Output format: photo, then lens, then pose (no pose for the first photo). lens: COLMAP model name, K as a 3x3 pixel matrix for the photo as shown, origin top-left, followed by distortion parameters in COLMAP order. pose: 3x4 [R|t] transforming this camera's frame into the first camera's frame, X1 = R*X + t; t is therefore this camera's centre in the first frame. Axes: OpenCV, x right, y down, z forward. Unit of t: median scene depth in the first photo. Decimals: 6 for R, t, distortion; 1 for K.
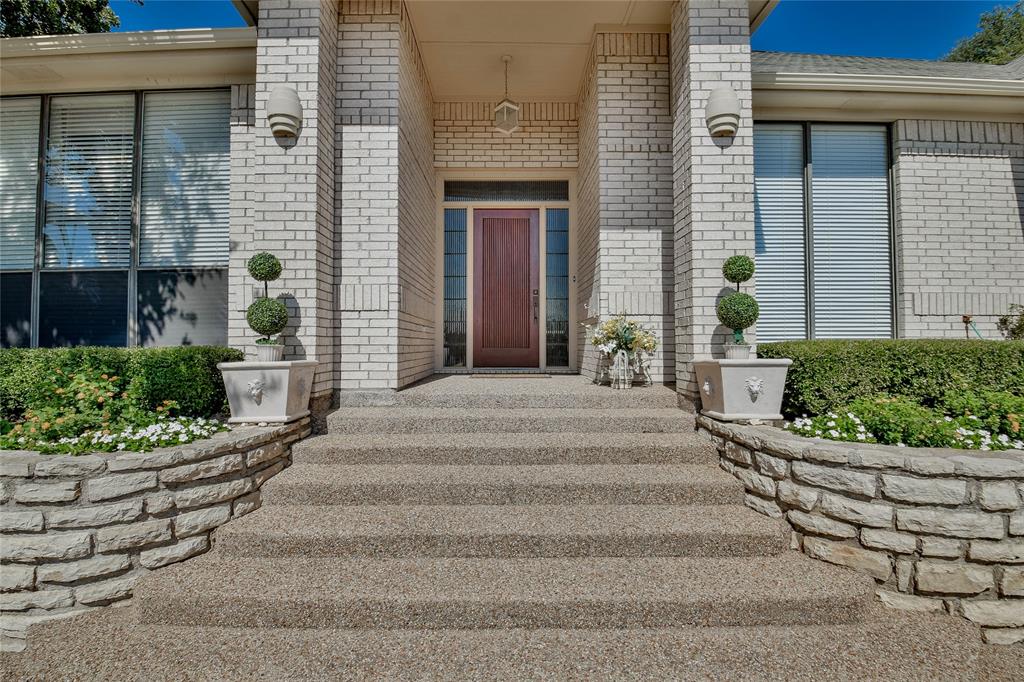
lens RADIAL K [[467.9, 0, 511.9], [0, 467.9, 342.4], [0, 0, 1]] dist [-0.000281, -0.000078]
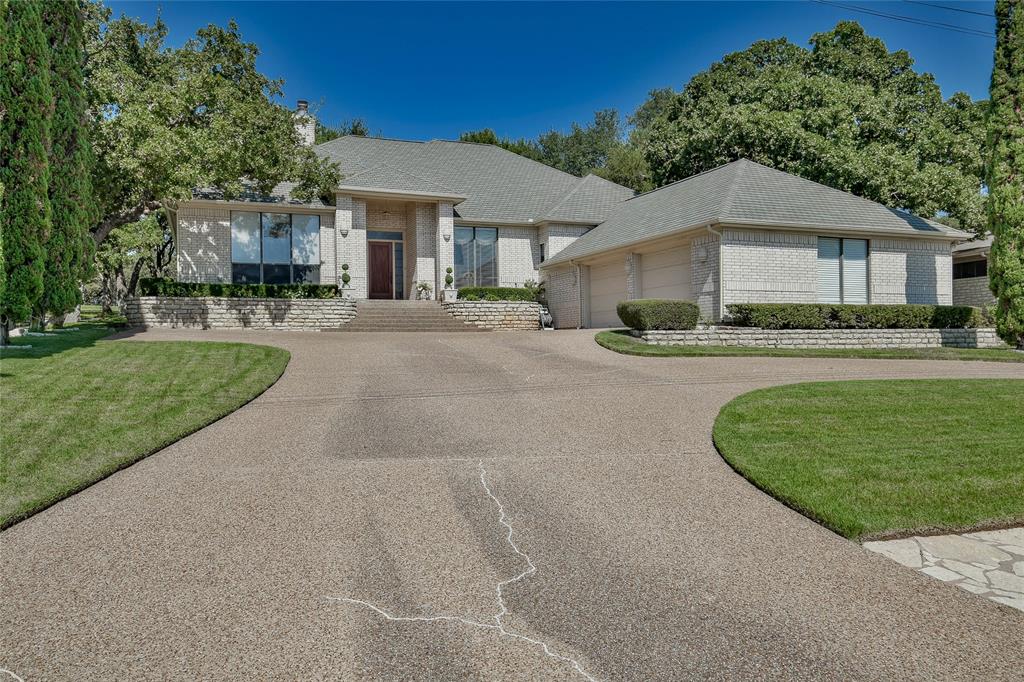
lens RADIAL K [[719.0, 0, 513.7], [0, 719.0, 342.6], [0, 0, 1]] dist [0.001367, -0.000672]
pose [[0.926198, -0.005230, 0.377002, -1.366655], [0.005197, 0.999986, 0.001104, 0.469647], [-0.377003, 0.000937, 0.926212, -4.946627]]
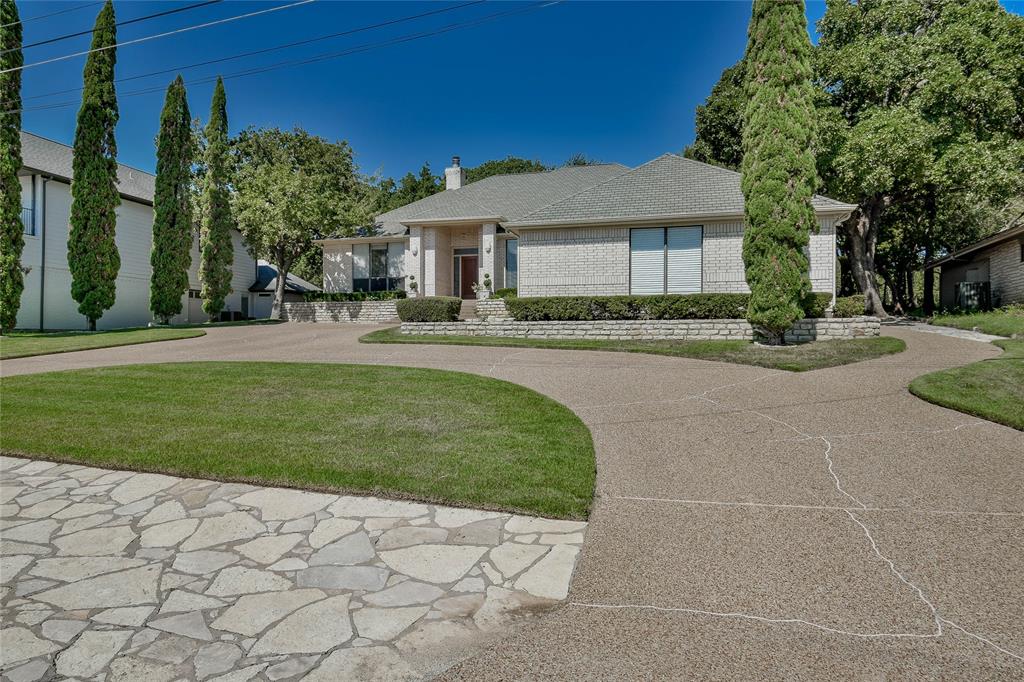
lens RADIAL K [[616.9, 0, 511.6], [0, 616.9, 339.5], [0, 0, 1]] dist [0.001848, 0.000294]
pose [[0.968321, 0.003613, -0.249681, 2.312980], [-0.001999, 0.999975, 0.006719, 0.496062], [0.249700, -0.006007, 0.968305, -5.467000]]
